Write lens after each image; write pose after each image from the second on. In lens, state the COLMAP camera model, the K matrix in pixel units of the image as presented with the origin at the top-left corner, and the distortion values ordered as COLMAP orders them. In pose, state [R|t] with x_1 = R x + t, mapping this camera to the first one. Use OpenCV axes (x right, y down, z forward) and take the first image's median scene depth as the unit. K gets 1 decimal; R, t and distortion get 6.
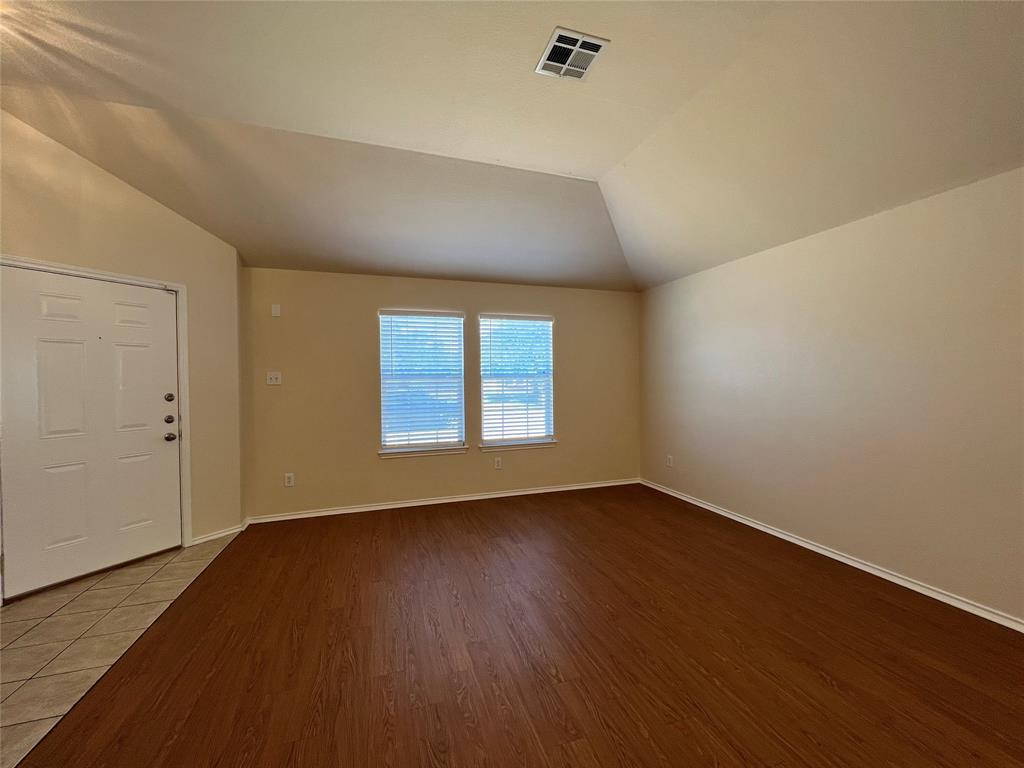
lens RADIAL K [[407.8, 0, 517.7], [0, 407.8, 384.1], [0, 0, 1]] dist [-0.002875, 0.000394]
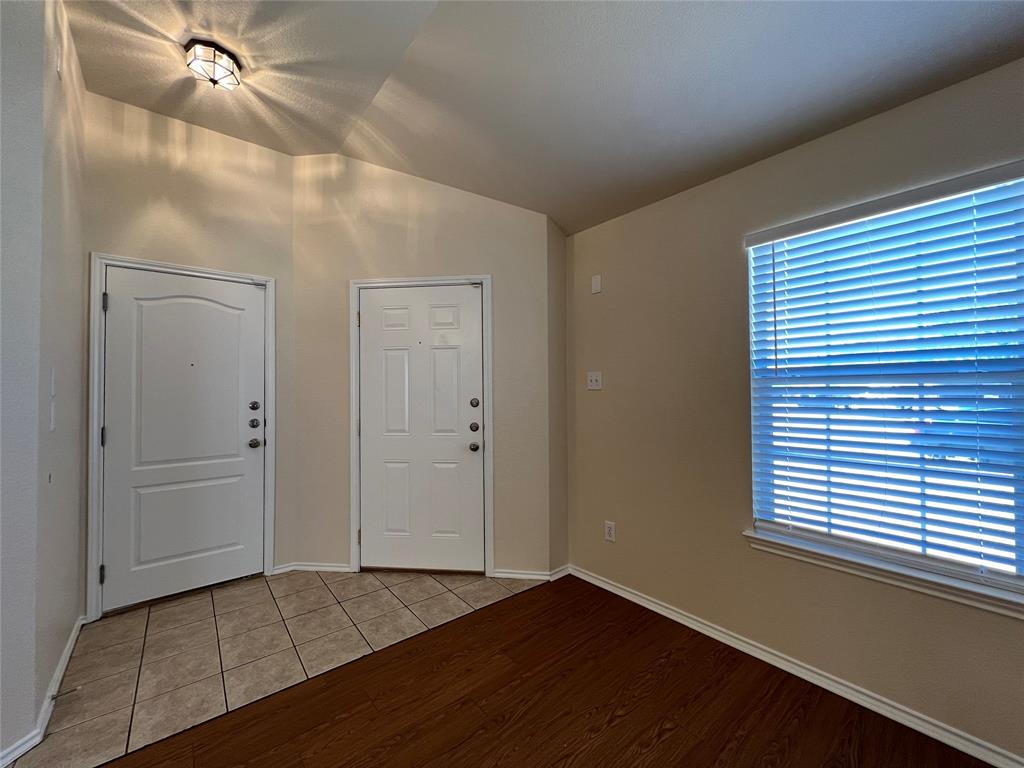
lens RADIAL K [[407.8, 0, 513.8], [0, 407.8, 383.3], [0, 0, 1]] dist [-0.002875, 0.000394]
pose [[0.352645, -0.006167, -0.935737, 0.019338], [-0.005570, 0.999947, -0.008690, -0.002706], [0.935741, 0.008276, 0.352592, 0.753520]]
